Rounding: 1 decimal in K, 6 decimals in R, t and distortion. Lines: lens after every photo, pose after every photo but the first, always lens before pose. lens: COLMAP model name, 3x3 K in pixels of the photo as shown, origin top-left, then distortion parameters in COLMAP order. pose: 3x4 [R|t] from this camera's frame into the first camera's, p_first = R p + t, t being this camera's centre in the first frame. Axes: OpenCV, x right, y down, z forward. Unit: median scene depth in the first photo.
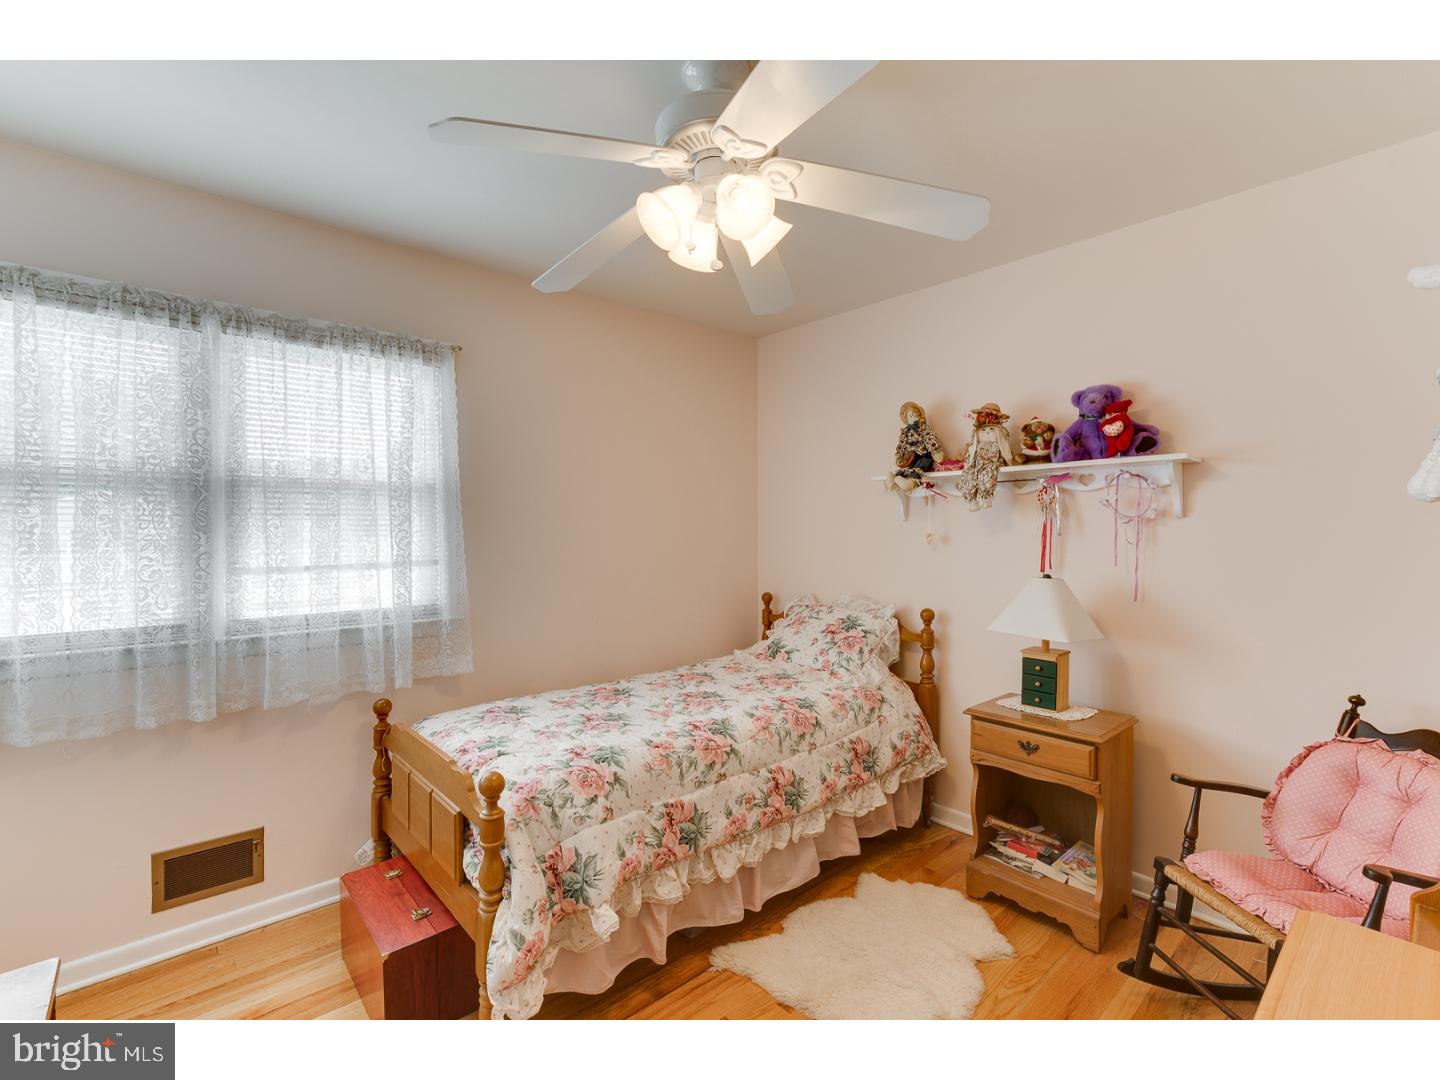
lens RADIAL K [[656.8, 0, 715.4], [0, 656.8, 542.1], [0, 0, 1]] dist [-0.002146, 0.001597]
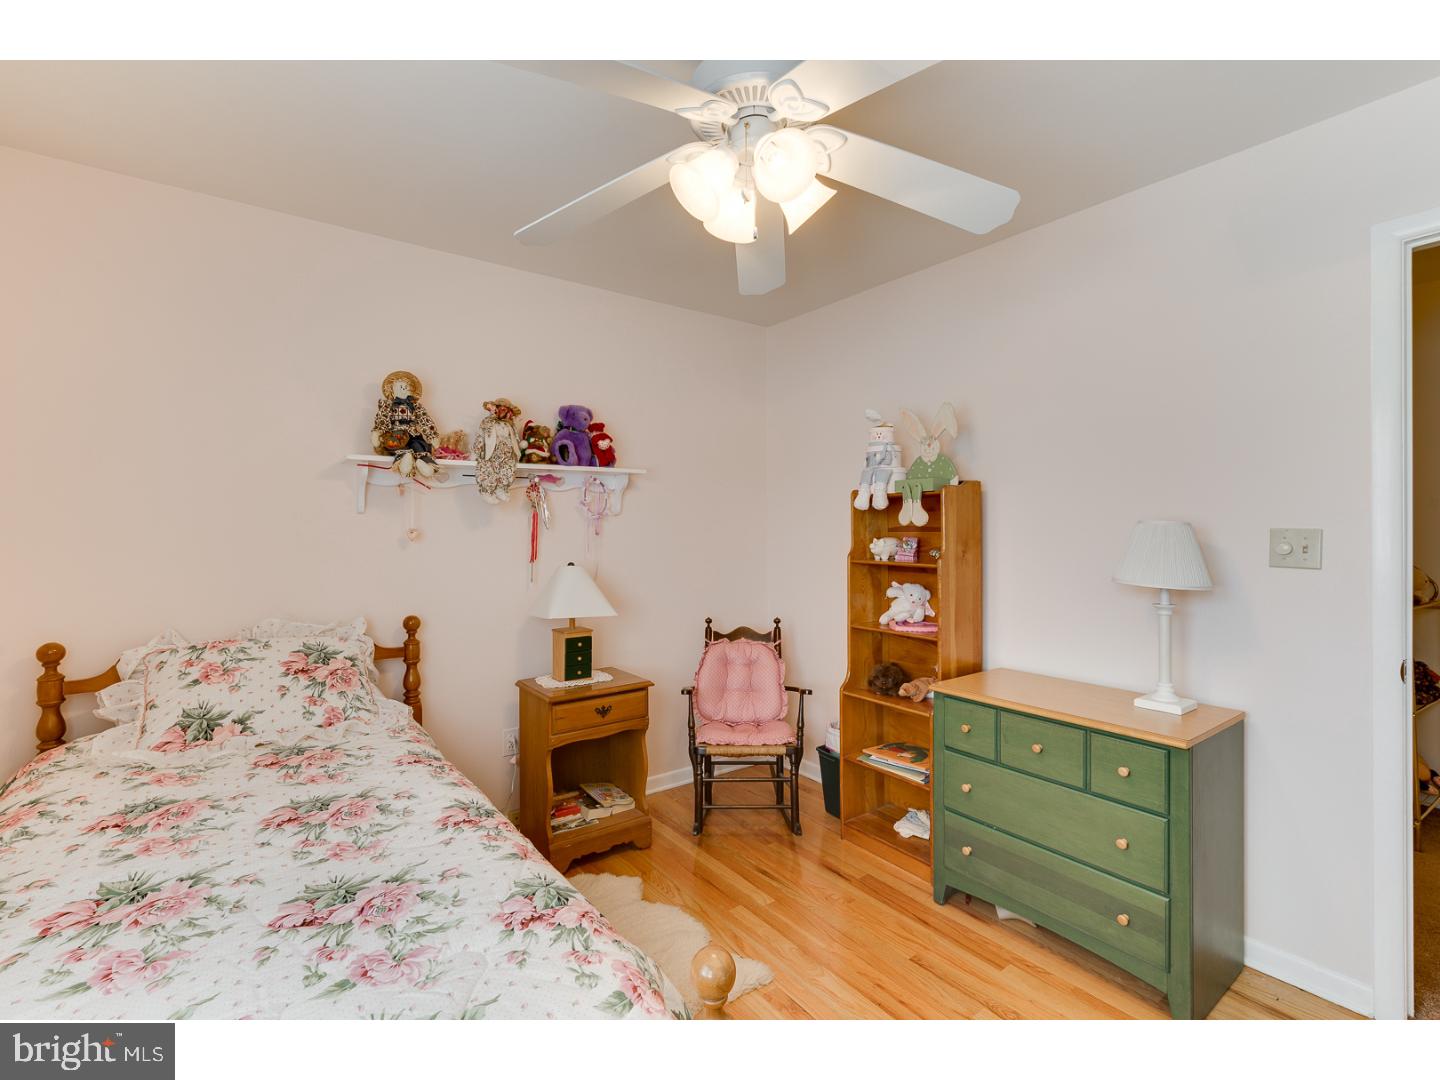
lens RADIAL K [[656.8, 0, 714.5], [0, 656.8, 537.0], [0, 0, 1]] dist [-0.002146, 0.001597]
pose [[0.091149, -0.015434, 0.995718, -0.600325], [0.023725, 0.999630, 0.013323, -0.004695], [-0.995555, 0.022409, 0.091481, 0.634048]]
